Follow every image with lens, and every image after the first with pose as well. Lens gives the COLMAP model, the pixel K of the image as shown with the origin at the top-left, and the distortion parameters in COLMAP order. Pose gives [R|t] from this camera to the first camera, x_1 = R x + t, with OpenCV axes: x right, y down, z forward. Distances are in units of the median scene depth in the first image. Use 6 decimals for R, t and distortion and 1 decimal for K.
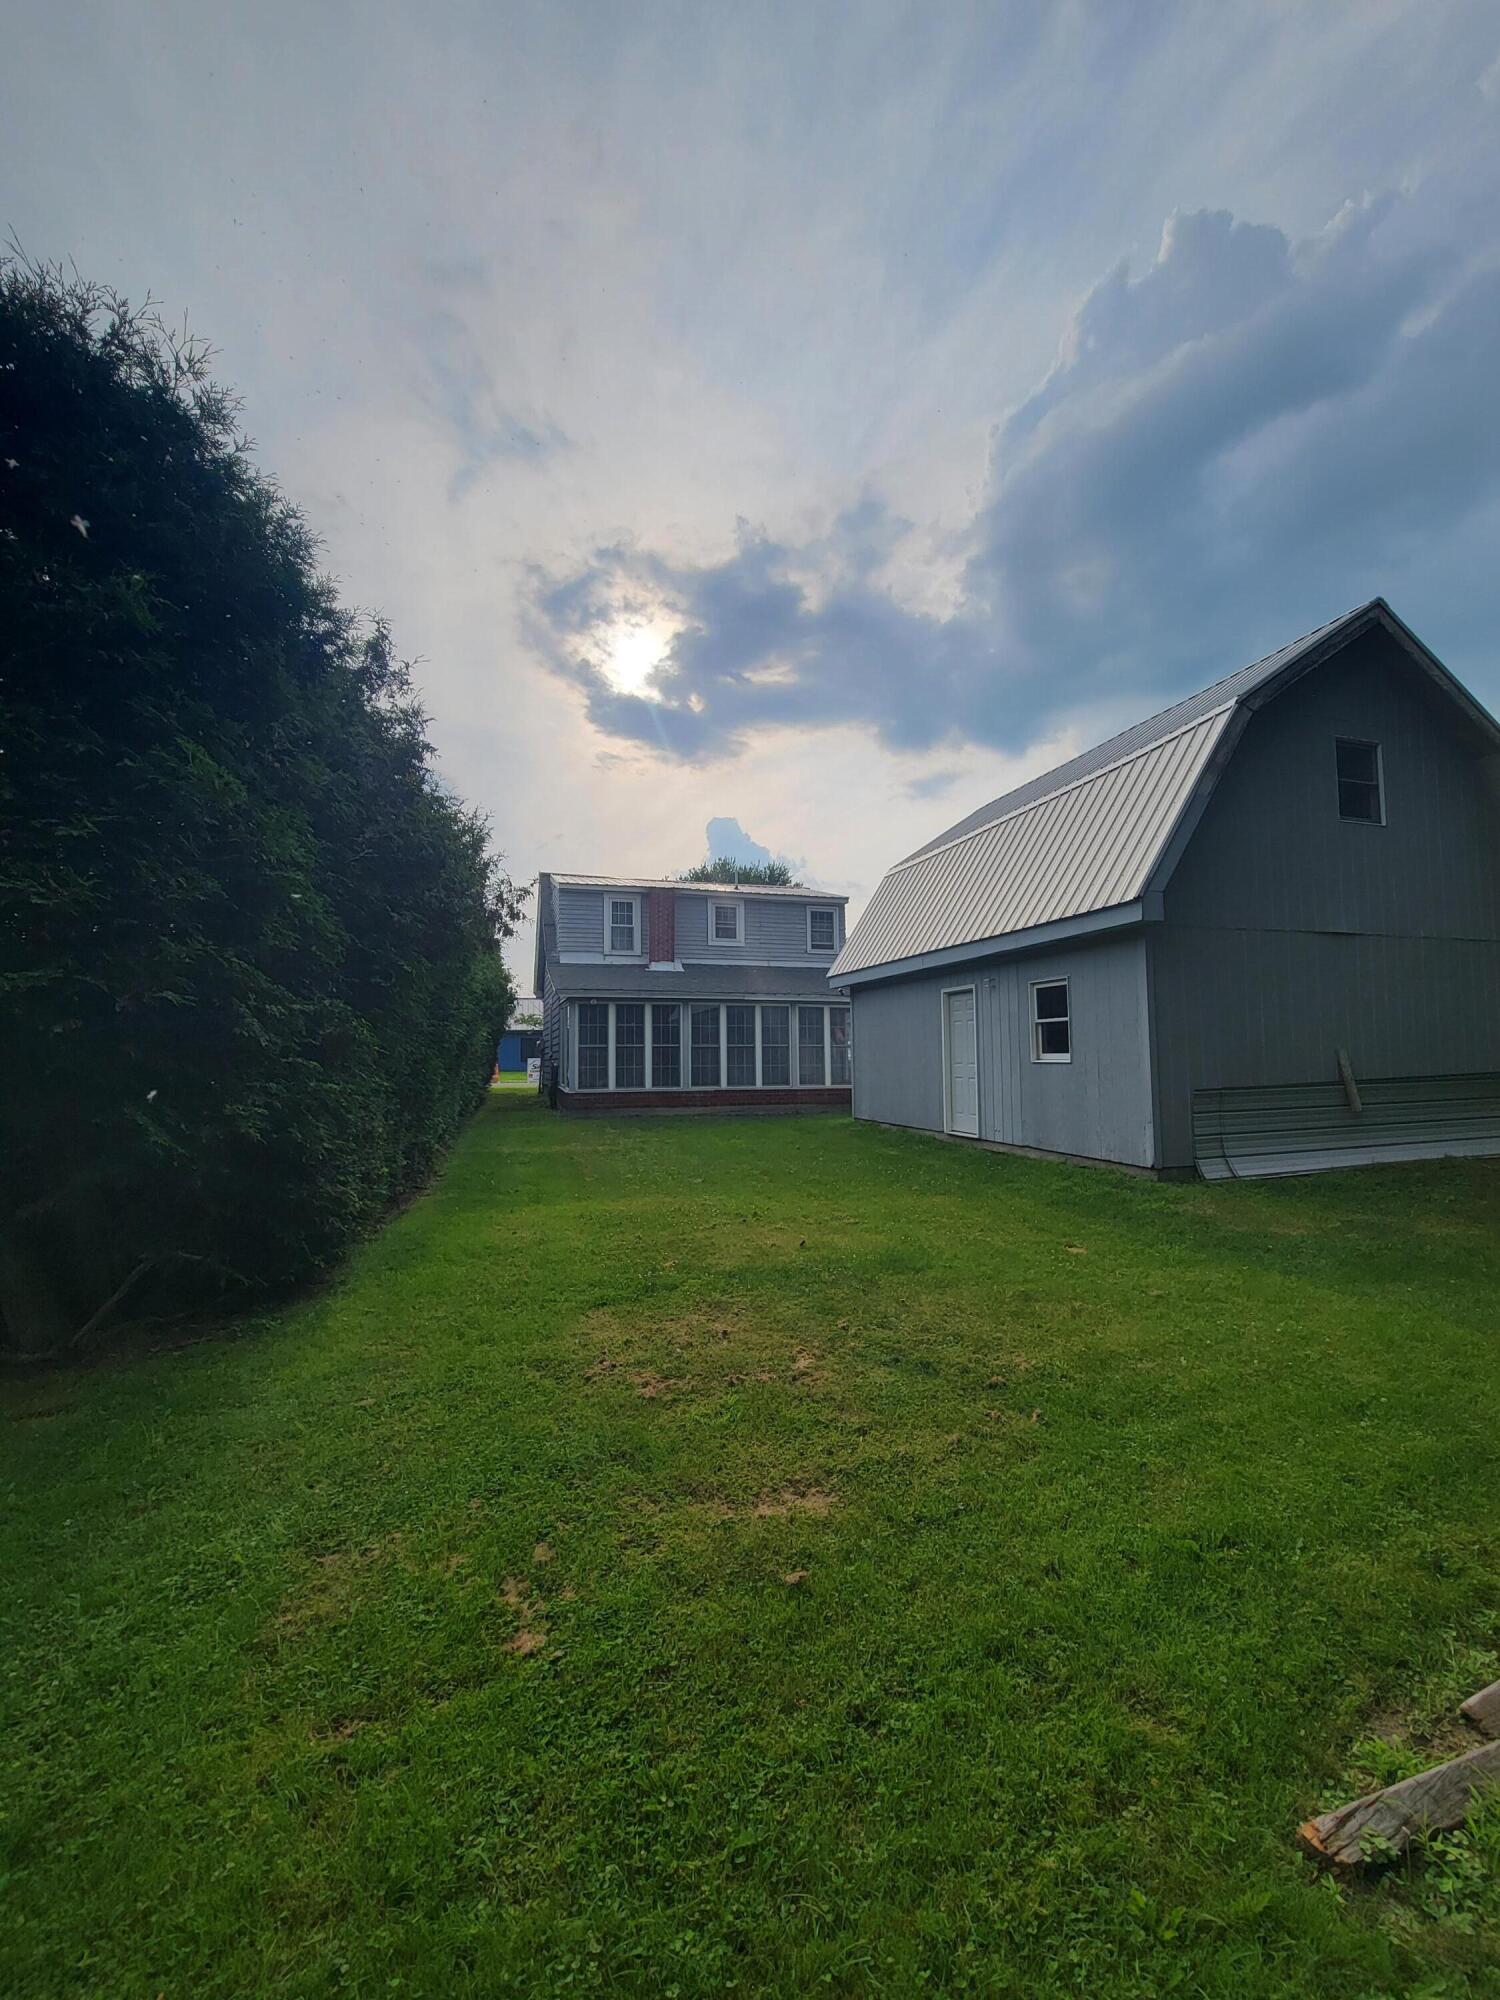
lens RADIAL K [[801.8, 0, 769.4], [0, 801.8, 1019.5], [0, 0, 1]] dist [0.000568, -0.000413]
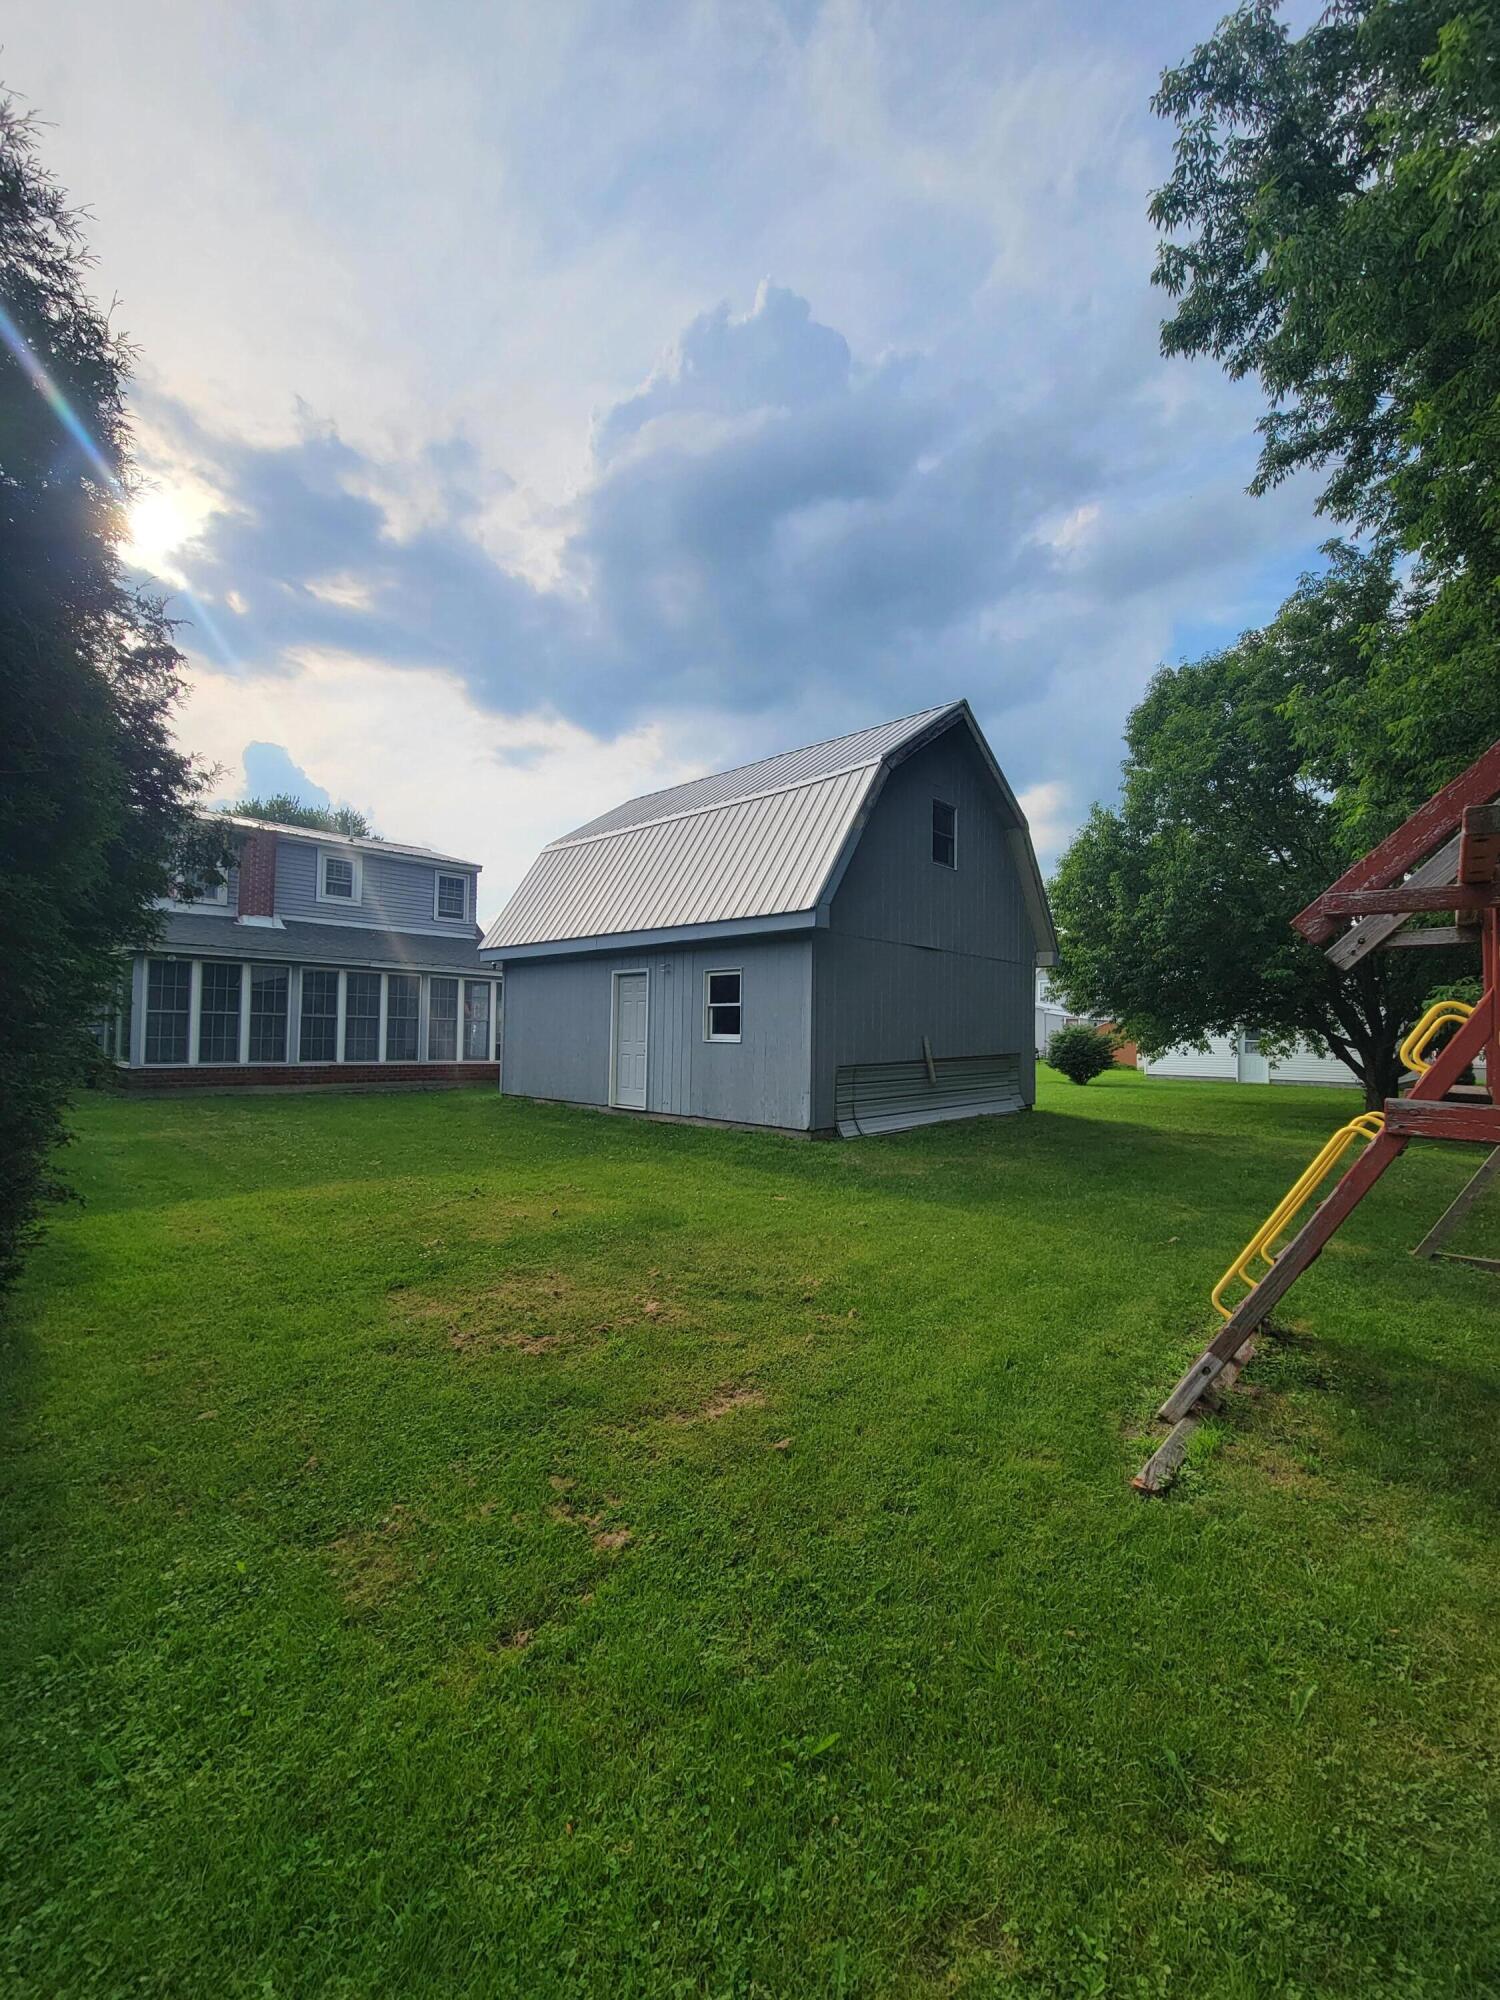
lens RADIAL K [[801.8, 0, 758.8], [0, 801.8, 1000.0], [0, 0, 1]] dist [-0.001347, -0.000237]
pose [[0.875629, 0.042303, 0.481128, -0.164097], [-0.044558, 0.998984, -0.006741, -0.000324], [-0.480924, -0.015535, 0.876625, -0.022986]]
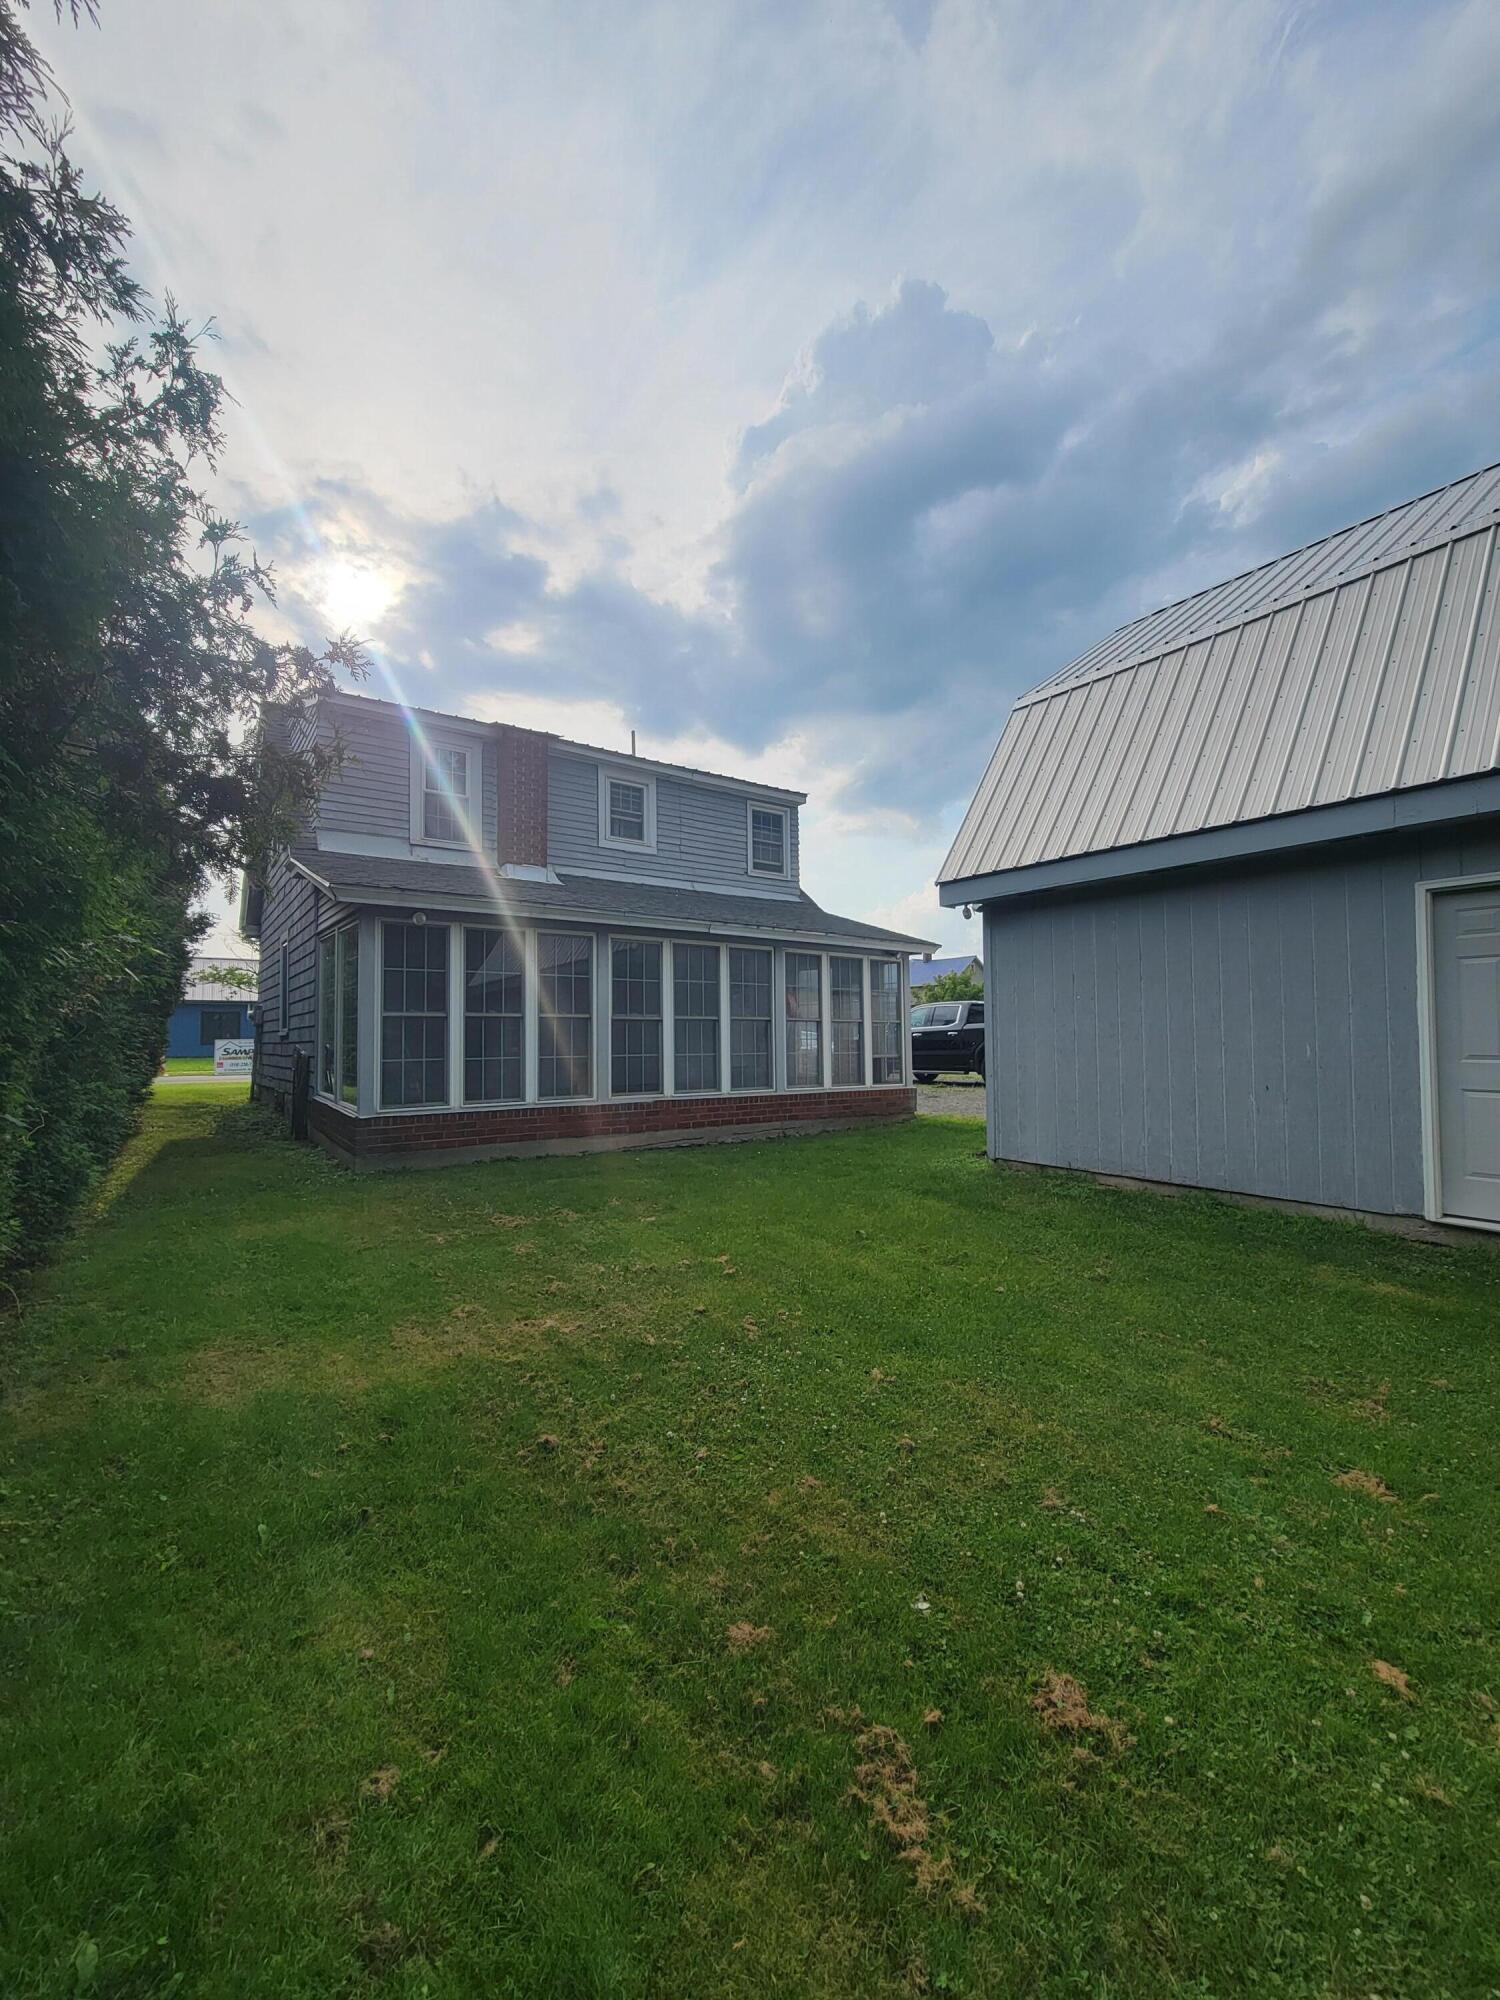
lens RADIAL K [[799.2, 0, 754.5], [0, 799.2, 995.8], [0, 0, 1]] dist [0.001640, 0.000098]
pose [[0.953863, 0.020032, 0.299574, -0.329414], [-0.017086, 0.999777, -0.012448, 0.049587], [-0.299756, 0.006755, 0.953992, 0.968921]]
